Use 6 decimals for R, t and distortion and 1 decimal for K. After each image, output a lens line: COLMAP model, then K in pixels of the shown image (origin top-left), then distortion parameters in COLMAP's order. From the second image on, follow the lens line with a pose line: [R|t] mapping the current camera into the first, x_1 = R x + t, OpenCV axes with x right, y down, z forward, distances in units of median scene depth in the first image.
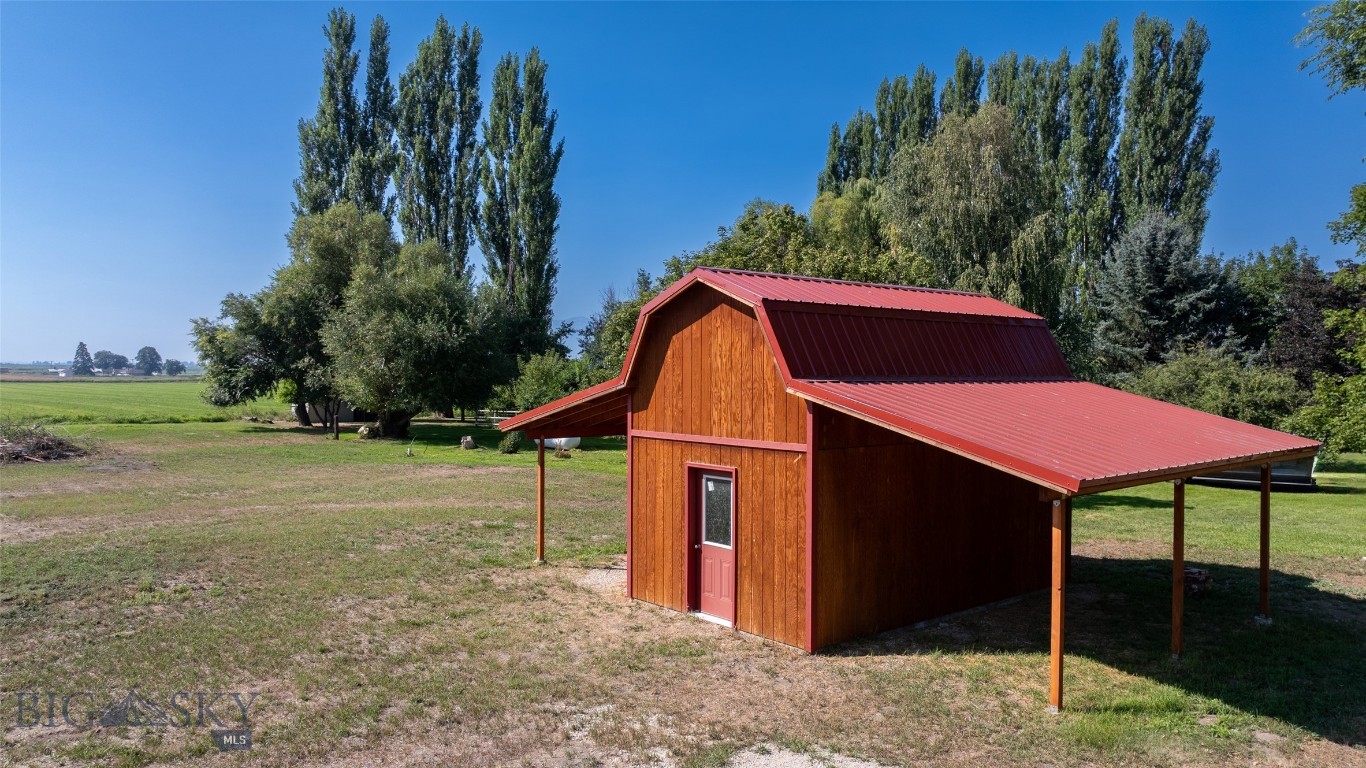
lens RADIAL K [[996.5, 0, 683.0], [0, 996.5, 384.0], [0, 0, 1]] dist [-0.012666, -0.009160]
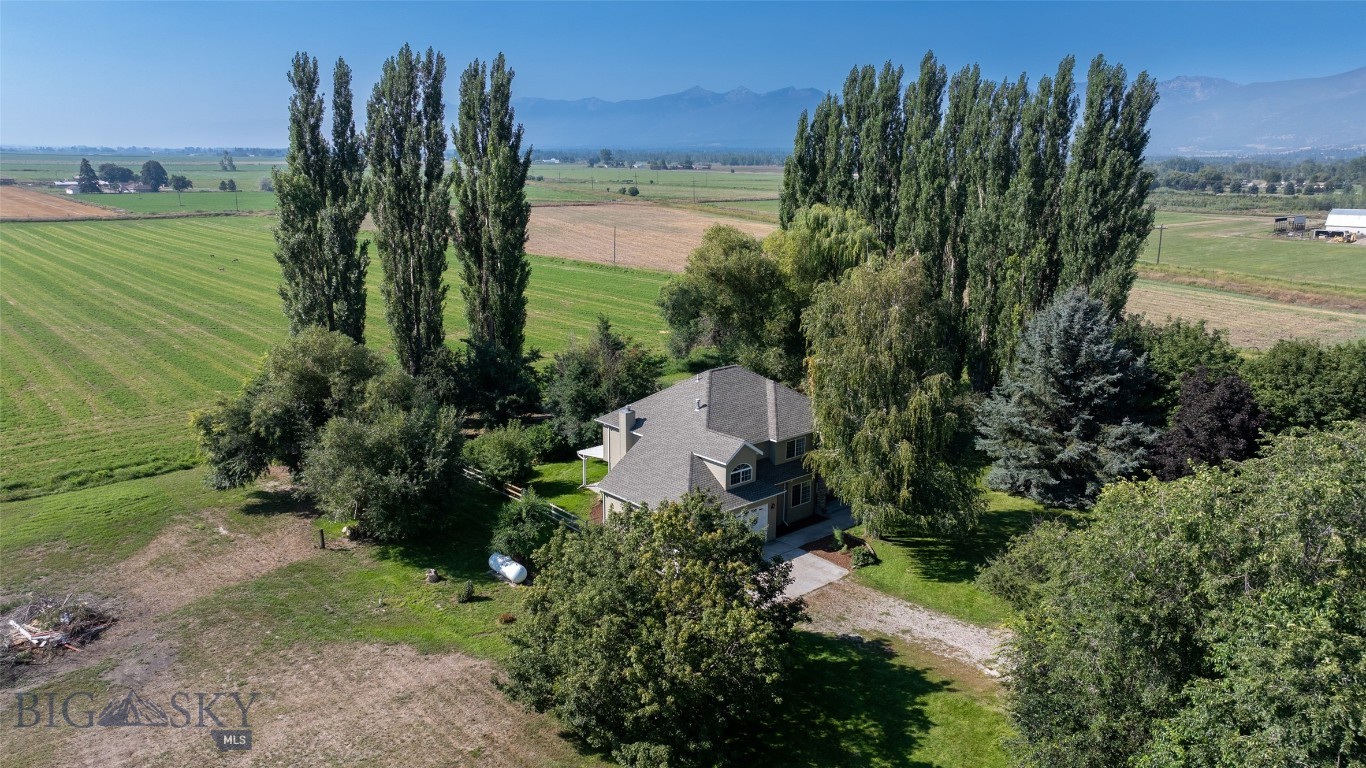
lens RADIAL K [[996.1, 0, 683.0], [0, 996.1, 384.0], [0, 0, 1]] dist [-0.006148, 0.000298]
pose [[0.999836, 0.007266, -0.016607, 0.060477], [-0.003399, 0.975046, 0.221977, -0.259013], [0.017805, -0.221884, 0.974911, -0.056518]]
